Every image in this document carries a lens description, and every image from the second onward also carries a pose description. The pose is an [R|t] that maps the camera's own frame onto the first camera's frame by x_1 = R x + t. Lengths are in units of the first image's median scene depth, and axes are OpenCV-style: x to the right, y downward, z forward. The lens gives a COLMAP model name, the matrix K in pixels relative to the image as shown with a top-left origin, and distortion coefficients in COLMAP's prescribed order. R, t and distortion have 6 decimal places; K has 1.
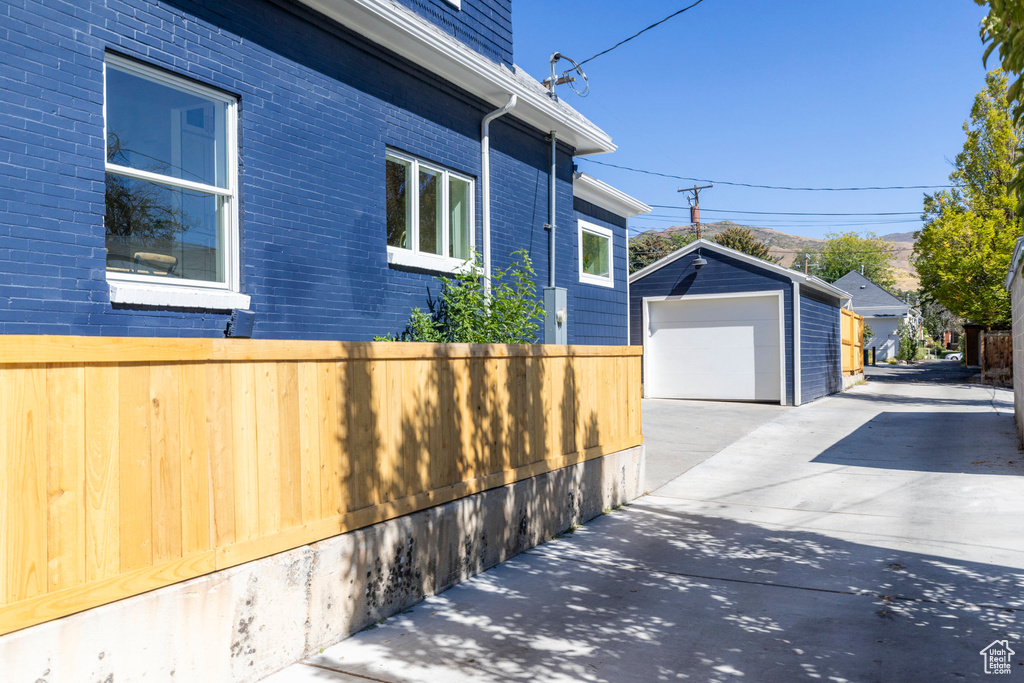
lens RADIAL K [[853.0, 0, 512.0], [0, 853.0, 341.5], [0, 0, 1]] dist [-0.000516, -0.000089]
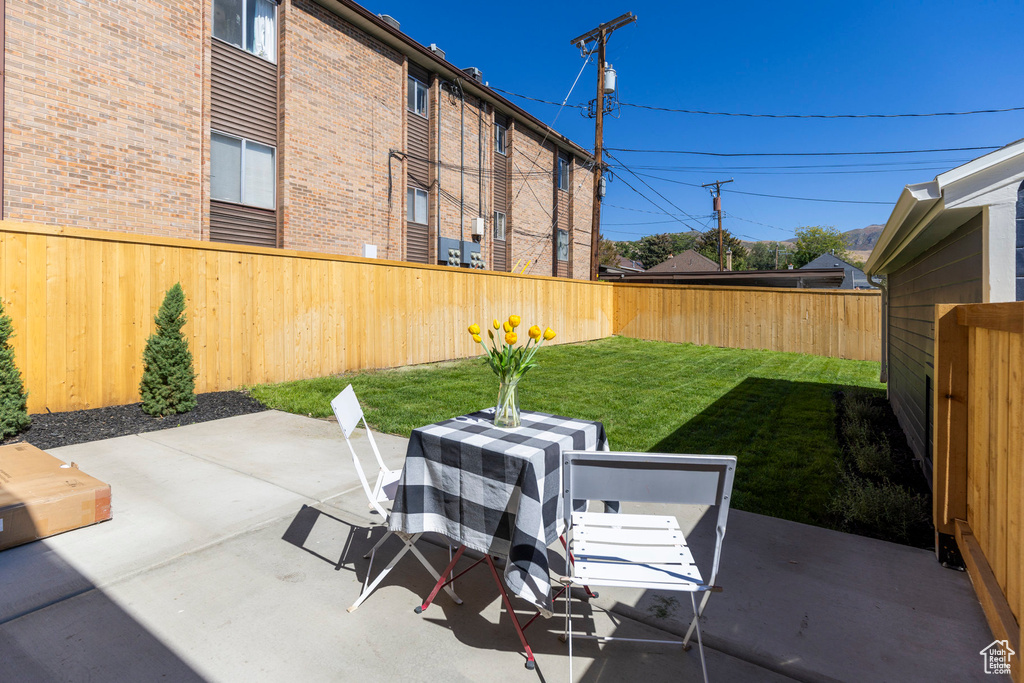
lens RADIAL K [[476.7, 0, 510.6], [0, 476.7, 300.7], [0, 0, 1]] dist [0.010426, -0.000310]
pose [[0.991492, 0.015063, -0.129290, 0.015545], [-0.013726, 0.999843, 0.011230, -0.031418], [0.129439, -0.009360, 0.991543, 0.874103]]
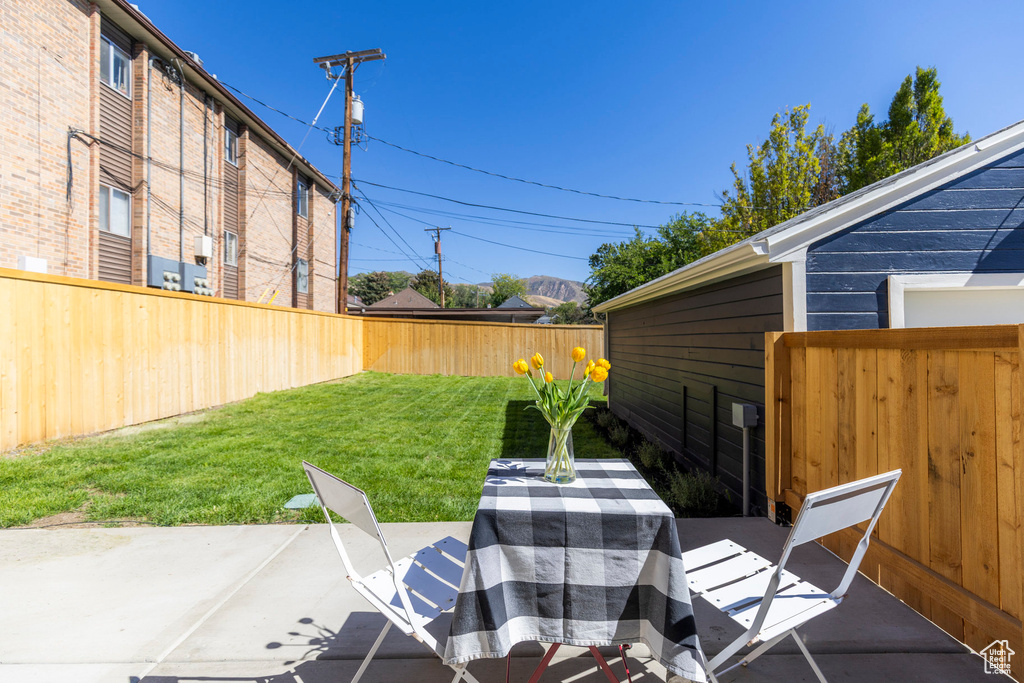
lens RADIAL K [[463.5, 0, 506.6], [0, 463.5, 327.9], [0, 0, 1]] dist [0.007143, -0.000987]
pose [[0.900557, 0.011420, 0.434587, -0.046527], [-0.006917, 0.999905, -0.011942, -0.029514], [-0.434682, 0.007748, 0.900551, 0.906499]]
